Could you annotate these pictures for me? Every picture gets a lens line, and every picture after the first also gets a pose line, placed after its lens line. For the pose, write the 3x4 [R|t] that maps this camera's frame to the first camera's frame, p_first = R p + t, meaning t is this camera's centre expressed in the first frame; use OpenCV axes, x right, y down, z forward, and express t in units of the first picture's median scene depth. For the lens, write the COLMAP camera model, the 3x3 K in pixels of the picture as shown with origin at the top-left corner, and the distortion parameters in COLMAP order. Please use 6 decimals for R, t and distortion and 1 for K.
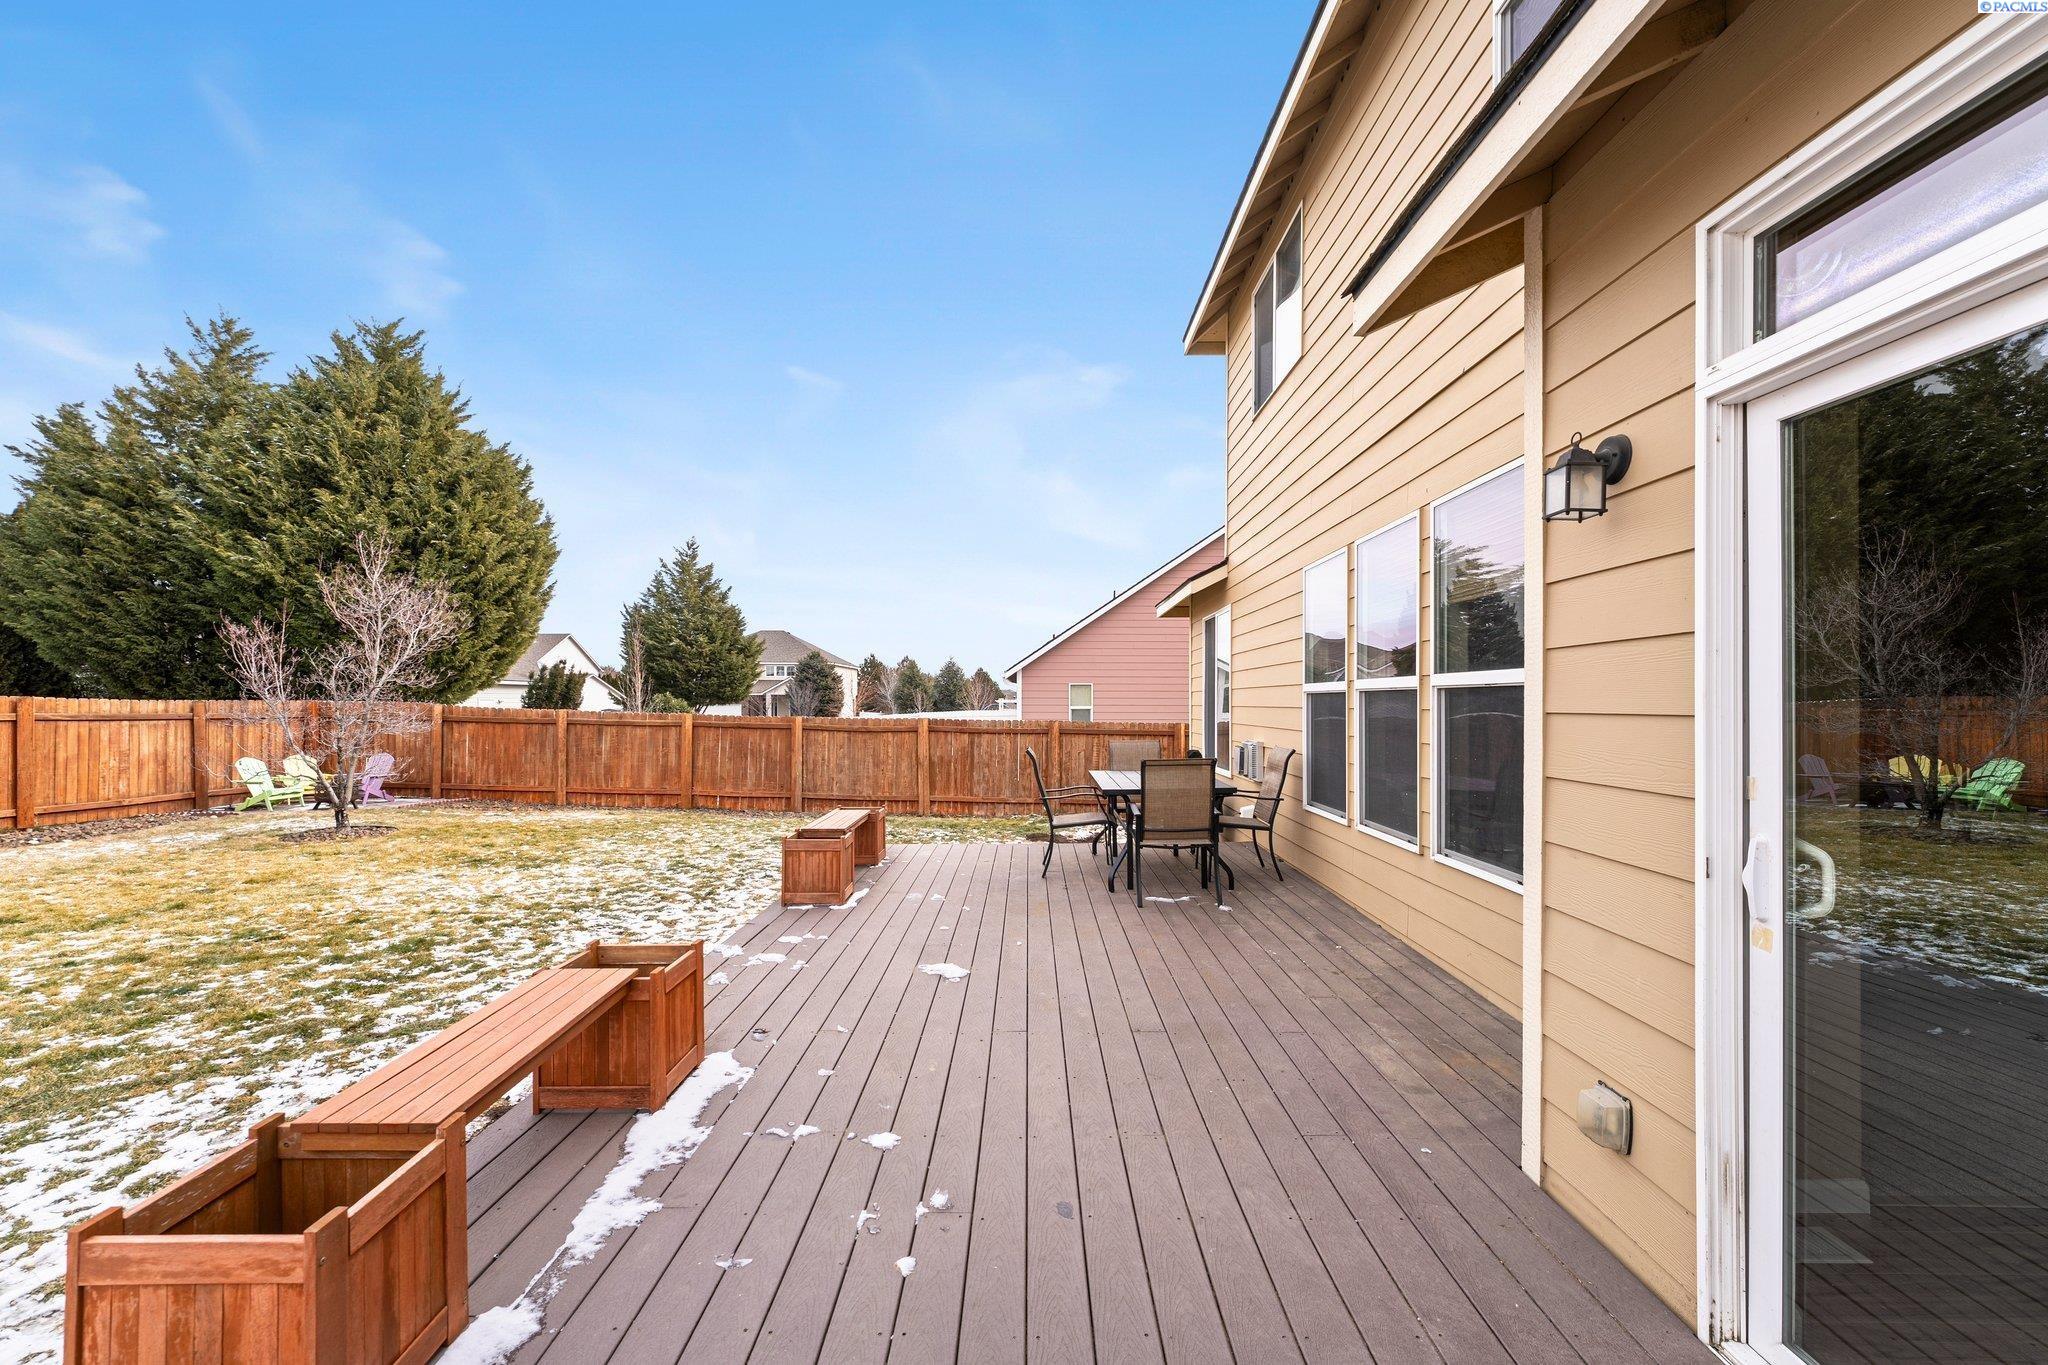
lens RADIAL K [[820.0, 0, 1024.0], [0, 820.0, 682.5], [0, 0, 1]] dist [-0.000201, -0.000007]
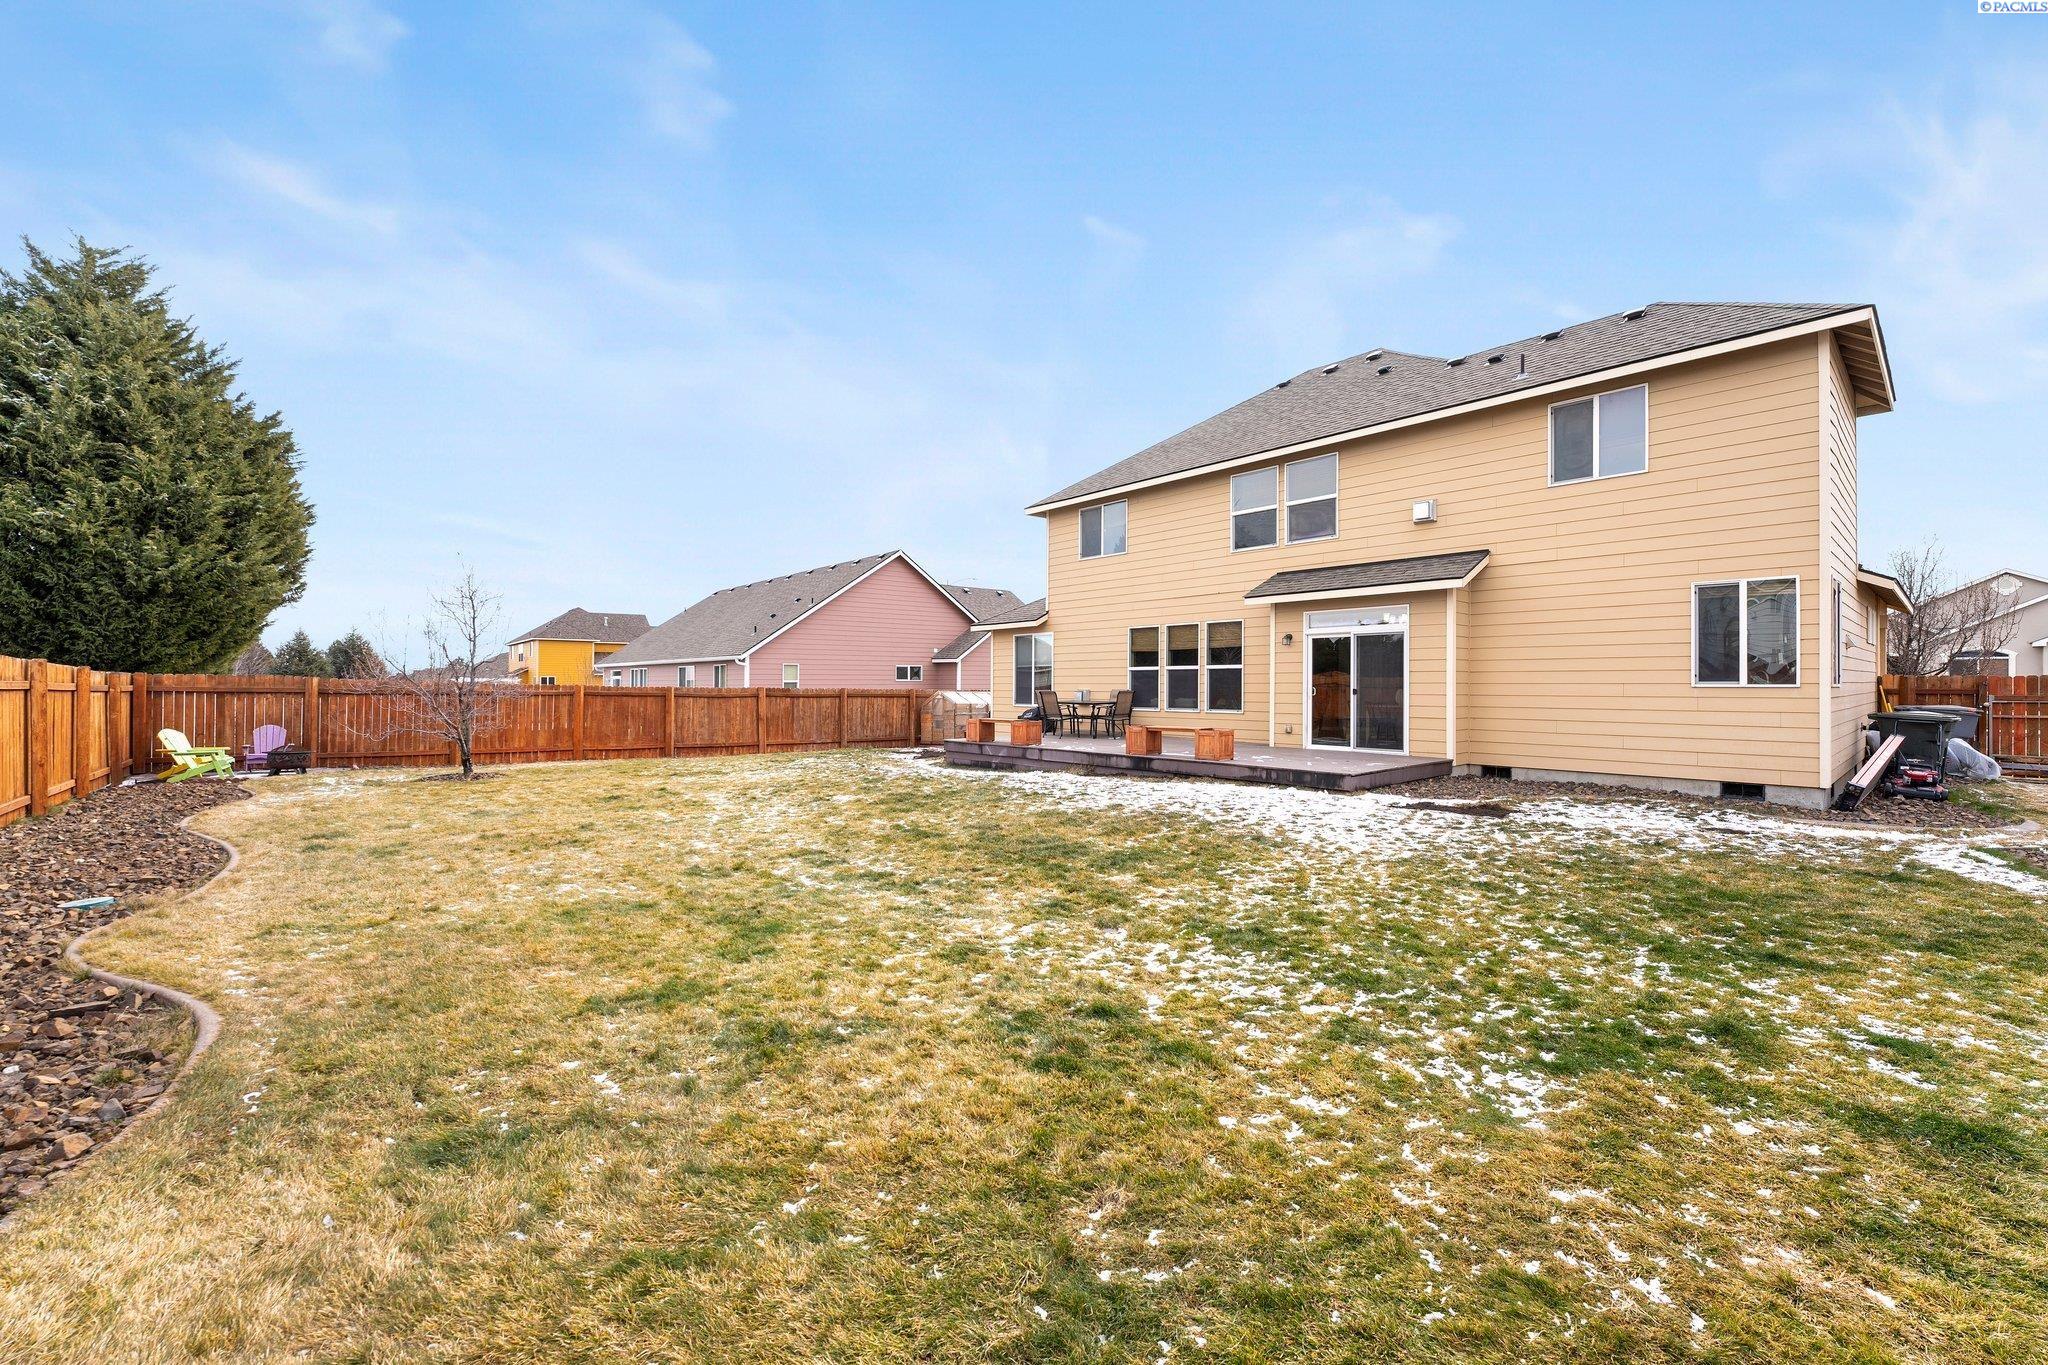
lens RADIAL K [[820.0, 0, 1024.0], [0, 820.0, 682.5], [0, 0, 1]] dist [-0.000201, -0.000007]
pose [[0.748702, -0.003313, 0.662898, -0.728476], [-0.014574, 0.999664, 0.021457, -0.002256], [-0.662746, -0.025726, 0.748402, -0.378368]]
